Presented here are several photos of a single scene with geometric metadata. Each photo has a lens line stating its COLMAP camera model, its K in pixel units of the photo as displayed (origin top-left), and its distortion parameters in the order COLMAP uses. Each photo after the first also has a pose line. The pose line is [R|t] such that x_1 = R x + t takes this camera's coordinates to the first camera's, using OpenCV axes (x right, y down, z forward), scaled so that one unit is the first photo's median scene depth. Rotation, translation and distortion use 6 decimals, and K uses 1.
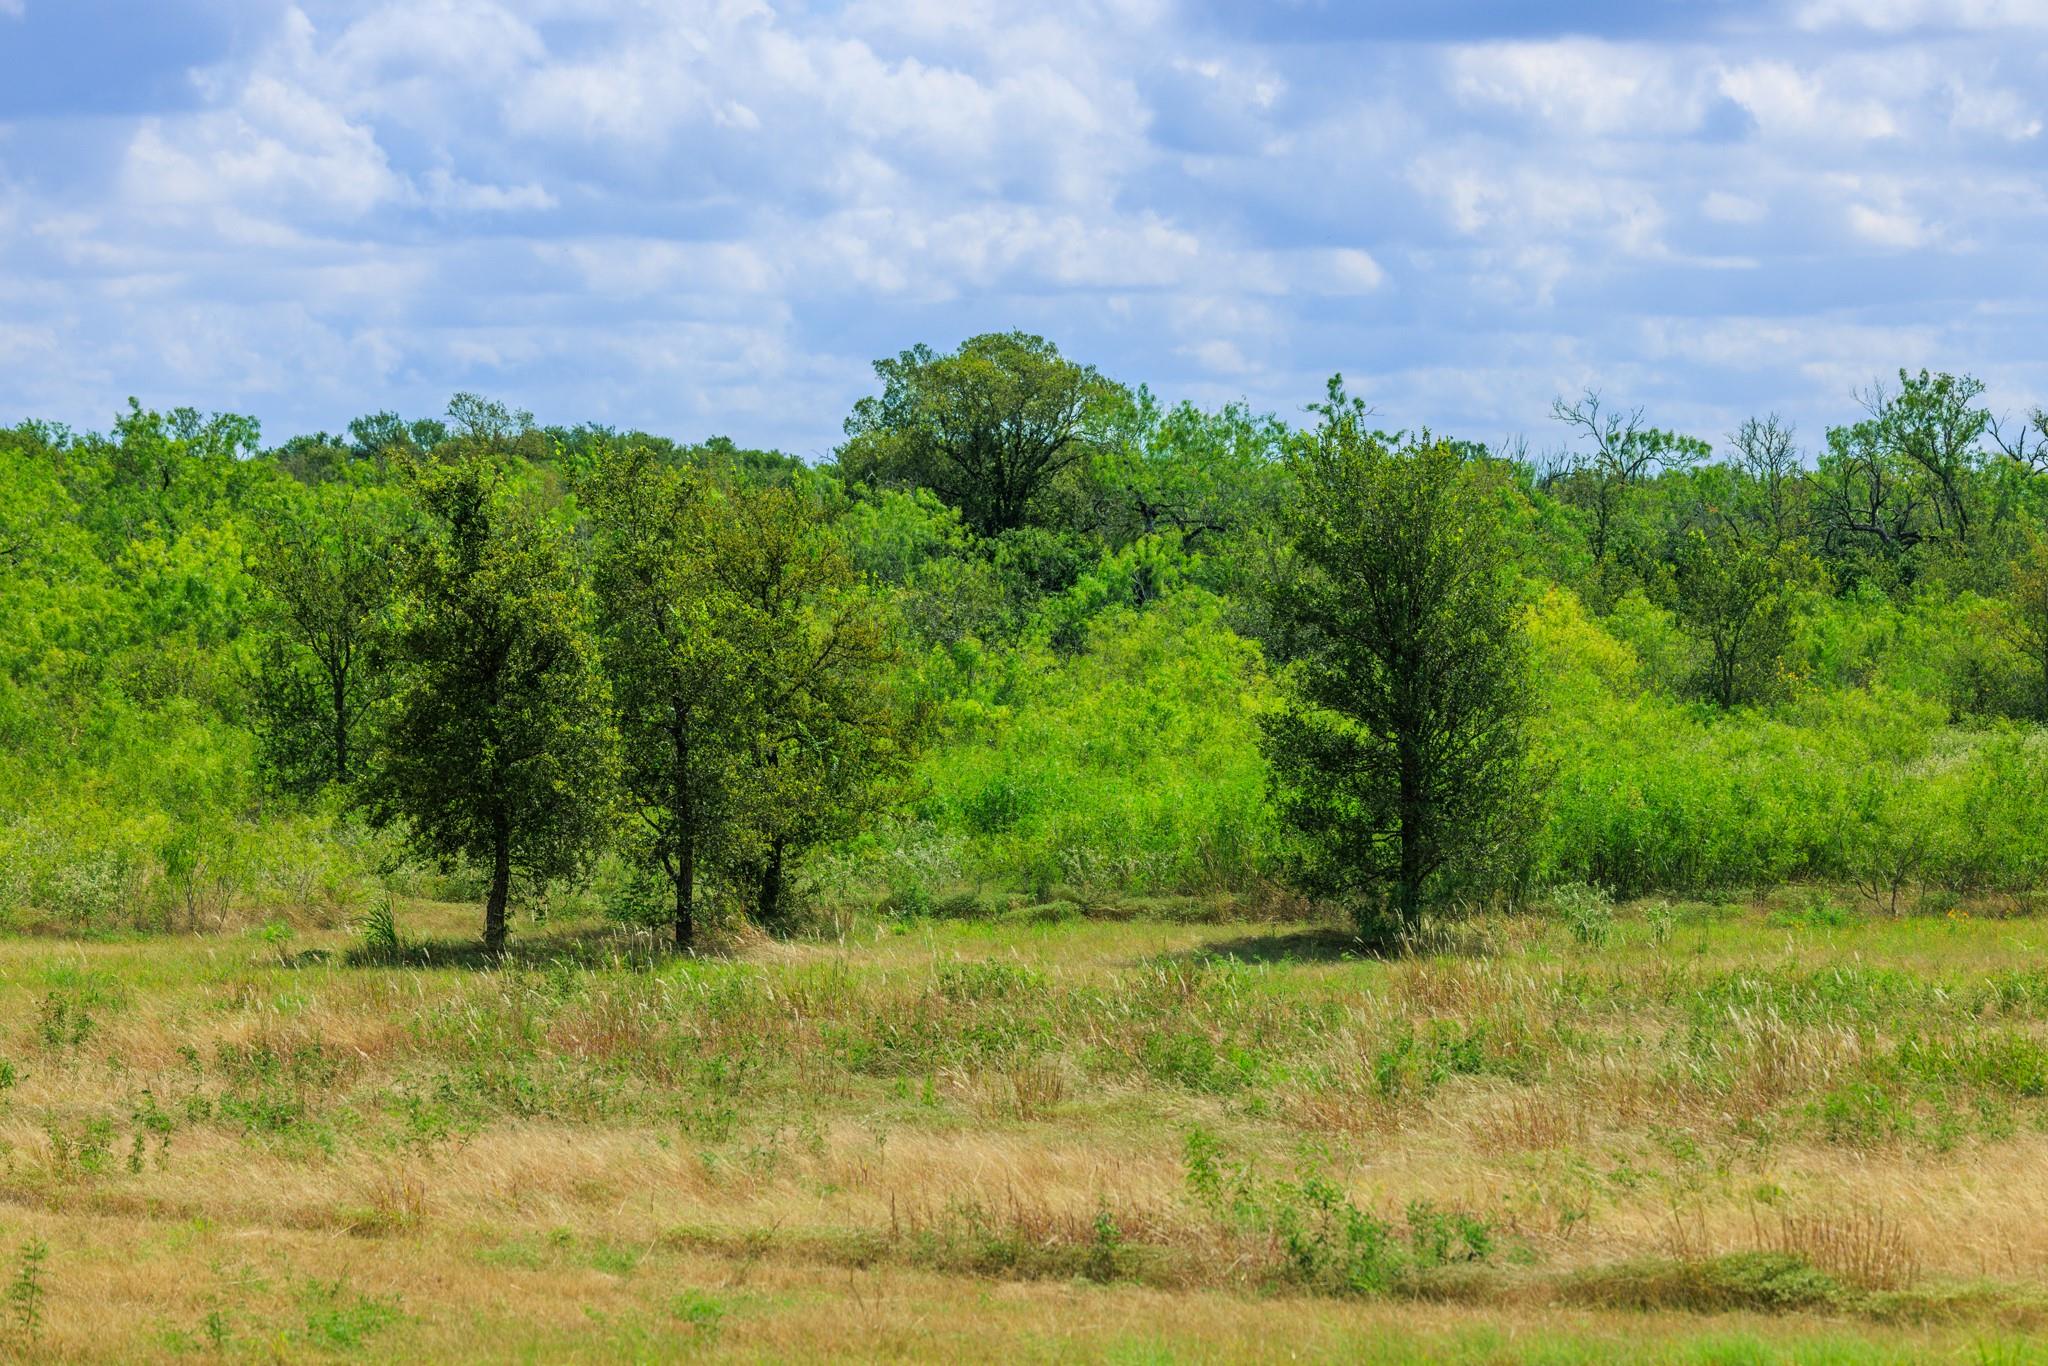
lens RADIAL K [[8432.8, 0, 1023.4], [0, 8432.8, 682.7], [0, 0, 1]] dist [0.232045, 0.000000]
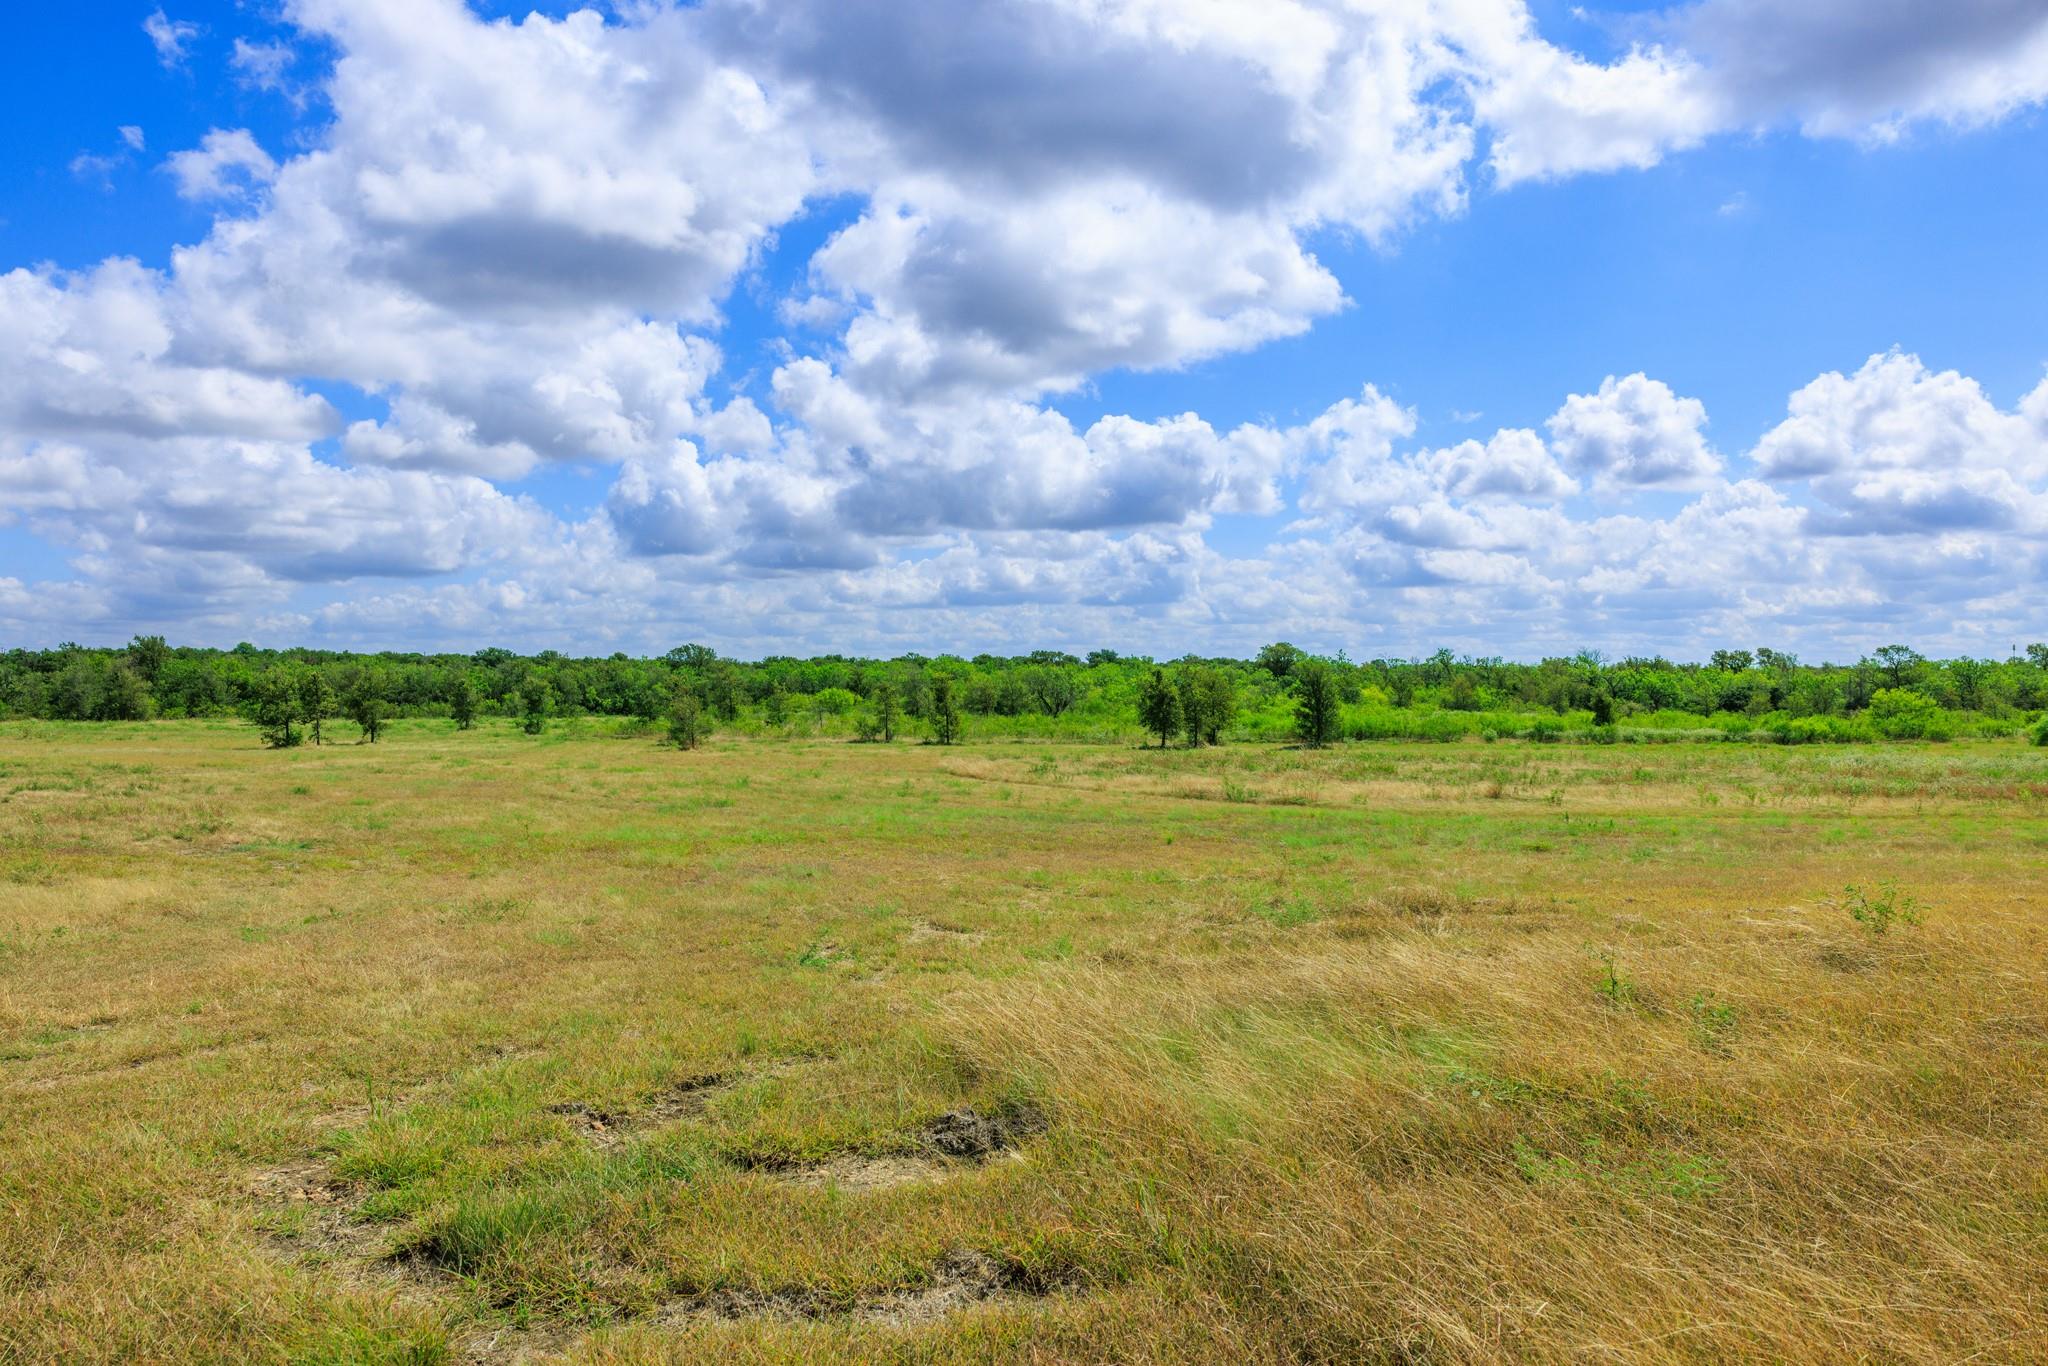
lens RADIAL K [[1575.1, 0, 1026.0], [0, 1575.1, 682.1], [0, 0, 1]] dist [-0.001996, 0.000278]
pose [[0.967355, -0.002553, -0.253410, 0.123506], [-0.000066, 0.999947, -0.010326, -0.003301], [0.253423, 0.010006, 0.967304, -0.118780]]
